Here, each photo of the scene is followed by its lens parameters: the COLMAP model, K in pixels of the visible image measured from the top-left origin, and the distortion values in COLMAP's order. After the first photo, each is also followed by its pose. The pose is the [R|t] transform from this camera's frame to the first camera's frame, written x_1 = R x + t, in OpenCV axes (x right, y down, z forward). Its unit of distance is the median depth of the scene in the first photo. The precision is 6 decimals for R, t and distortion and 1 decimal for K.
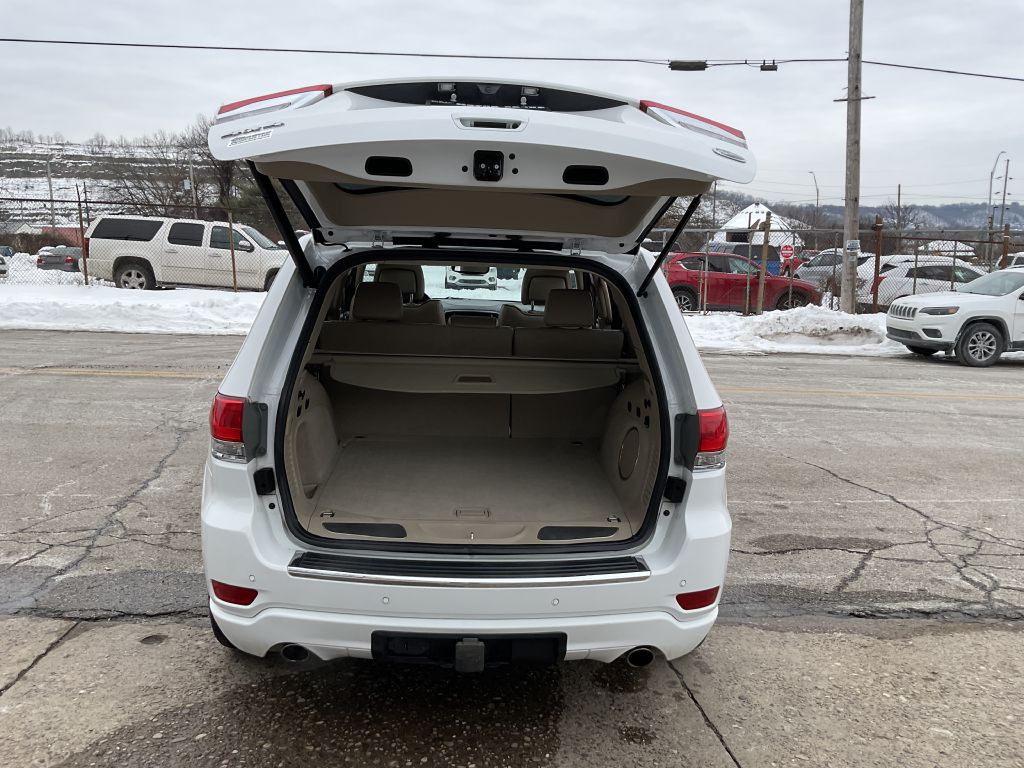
lens RADIAL K [[850.7, 0, 510.8], [0, 850.7, 381.2], [0, 0, 1]] dist [0.025624, -0.055874]
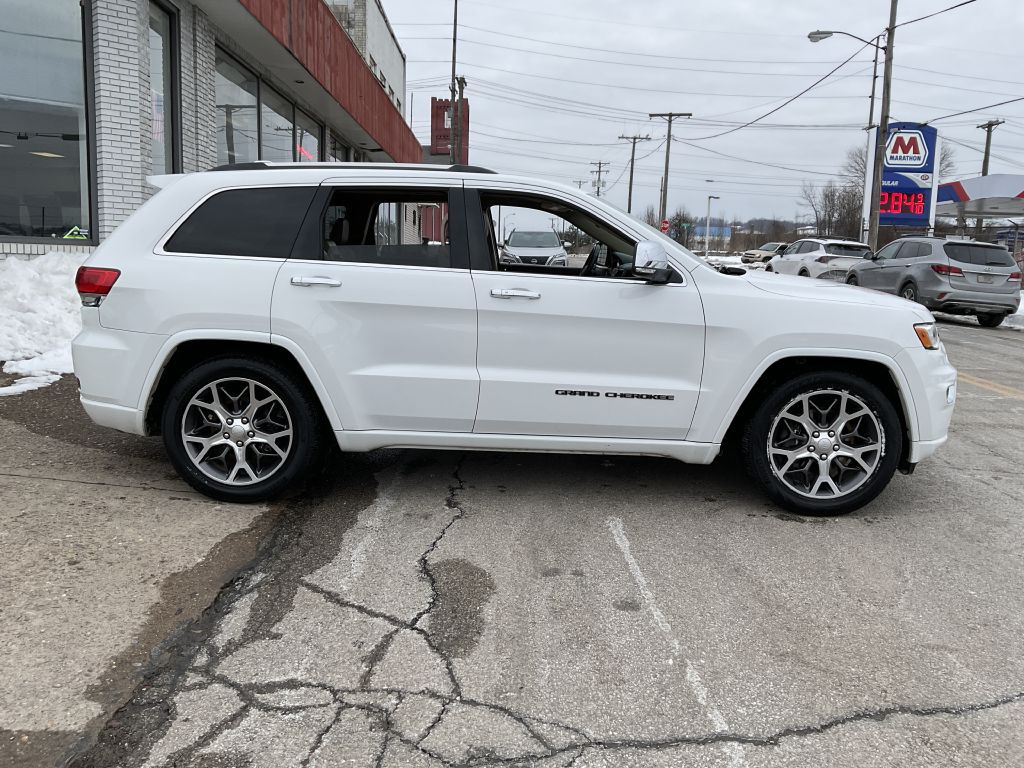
lens RADIAL K [[845.2, 0, 512.0], [0, 845.2, 384.0], [0, 0, 1]] dist [0.081870, -0.155864]
pose [[-0.069297, 0.126955, -0.989485, 0.742212], [-0.193508, 0.971320, 0.138176, -0.053783], [0.978648, 0.201048, -0.042743, 0.779091]]
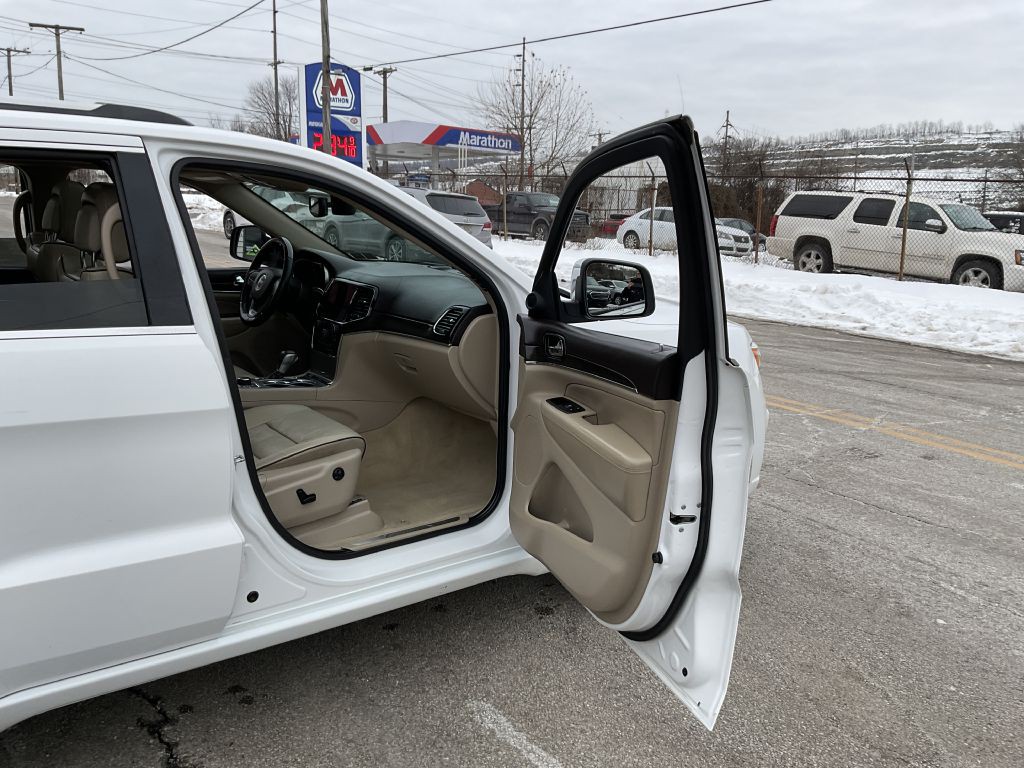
lens RADIAL K [[853.2, 0, 515.0], [0, 853.2, 381.2], [0, 0, 1]] dist [0.015756, -0.038889]
pose [[0.561583, 0.160869, -0.811632, 0.424898], [-0.152957, 0.984195, 0.089238, -0.069769], [0.813160, 0.074031, 0.577313, 0.618218]]
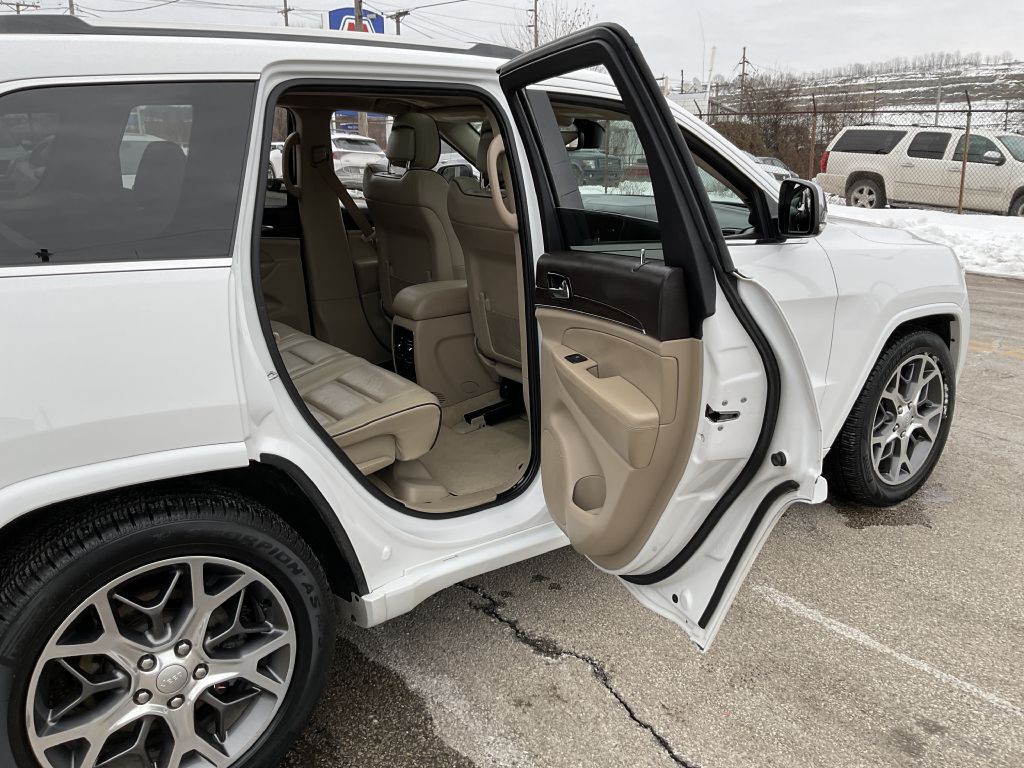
lens RADIAL K [[853.2, 0, 515.0], [0, 853.2, 381.2], [0, 0, 1]] dist [0.015756, -0.038889]
pose [[0.555430, 0.196519, -0.808009, 0.381376], [-0.129146, 0.980270, 0.149640, -0.037979], [0.821474, 0.021236, 0.569851, 0.483512]]
